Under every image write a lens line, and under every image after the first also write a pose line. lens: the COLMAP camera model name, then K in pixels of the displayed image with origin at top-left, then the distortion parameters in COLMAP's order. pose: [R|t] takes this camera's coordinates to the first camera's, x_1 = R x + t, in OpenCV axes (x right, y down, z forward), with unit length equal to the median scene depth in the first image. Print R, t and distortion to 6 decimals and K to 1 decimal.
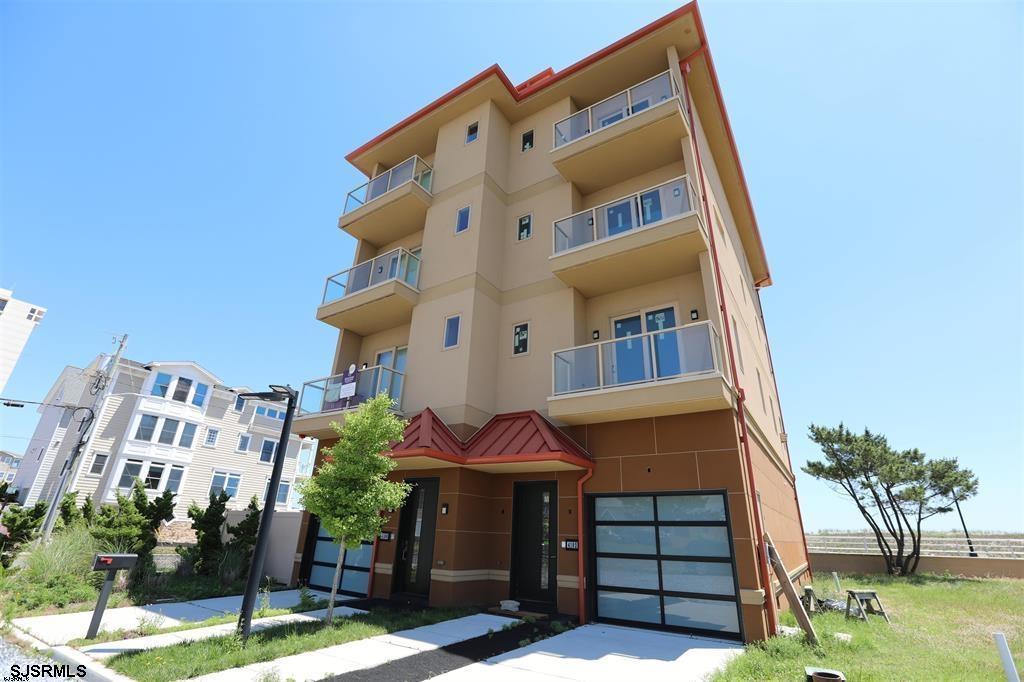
lens RADIAL K [[457.0, 0, 516.4], [0, 457.0, 337.7], [0, 0, 1]] dist [-0.058047, 0.019200]
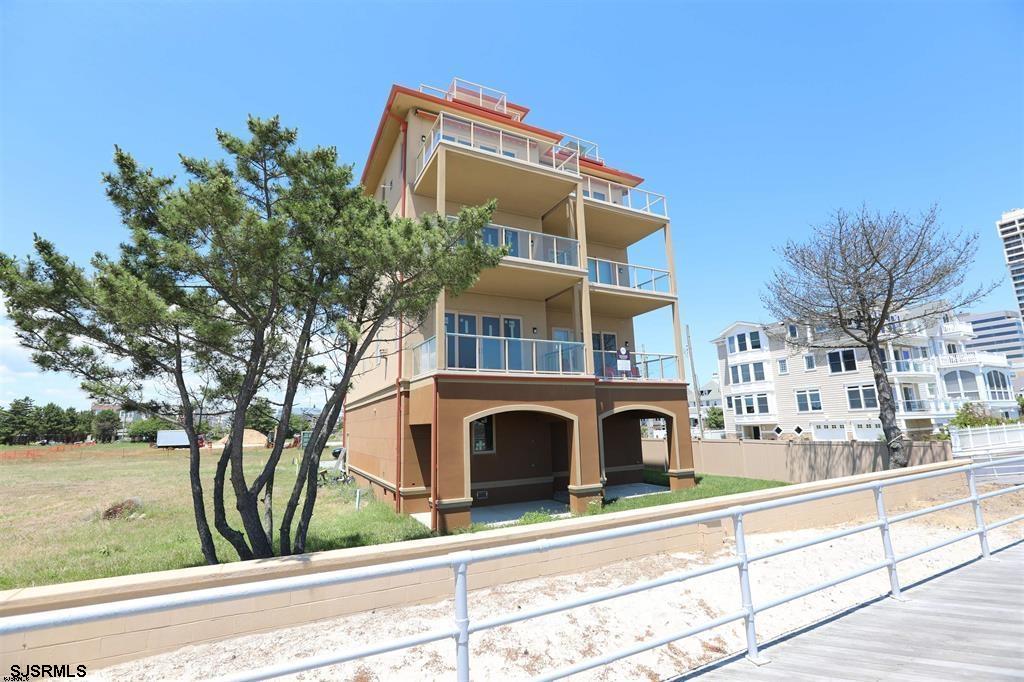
lens RADIAL K [[457.0, 0, 516.4], [0, 457.0, 337.7], [0, 0, 1]] dist [-0.058047, 0.019200]
pose [[-0.505395, -0.183199, -0.843217, 0.714700], [0.357118, 0.845178, -0.397669, 0.381840], [0.785521, -0.502108, -0.361725, 0.907129]]
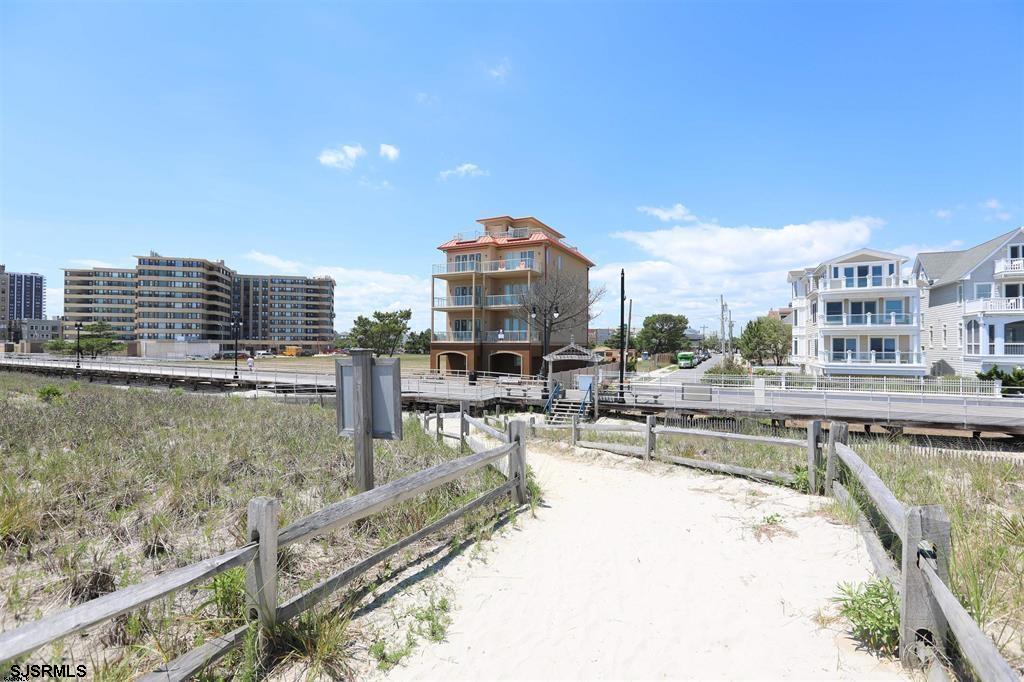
lens RADIAL K [[457.0, 0, 516.4], [0, 457.0, 337.7], [0, 0, 1]] dist [-0.058047, 0.019200]
pose [[-0.993416, -0.032532, -0.109844, 0.317550], [0.015798, 0.910769, -0.412614, 0.814315], [0.113466, -0.411632, -0.904259, 2.038694]]
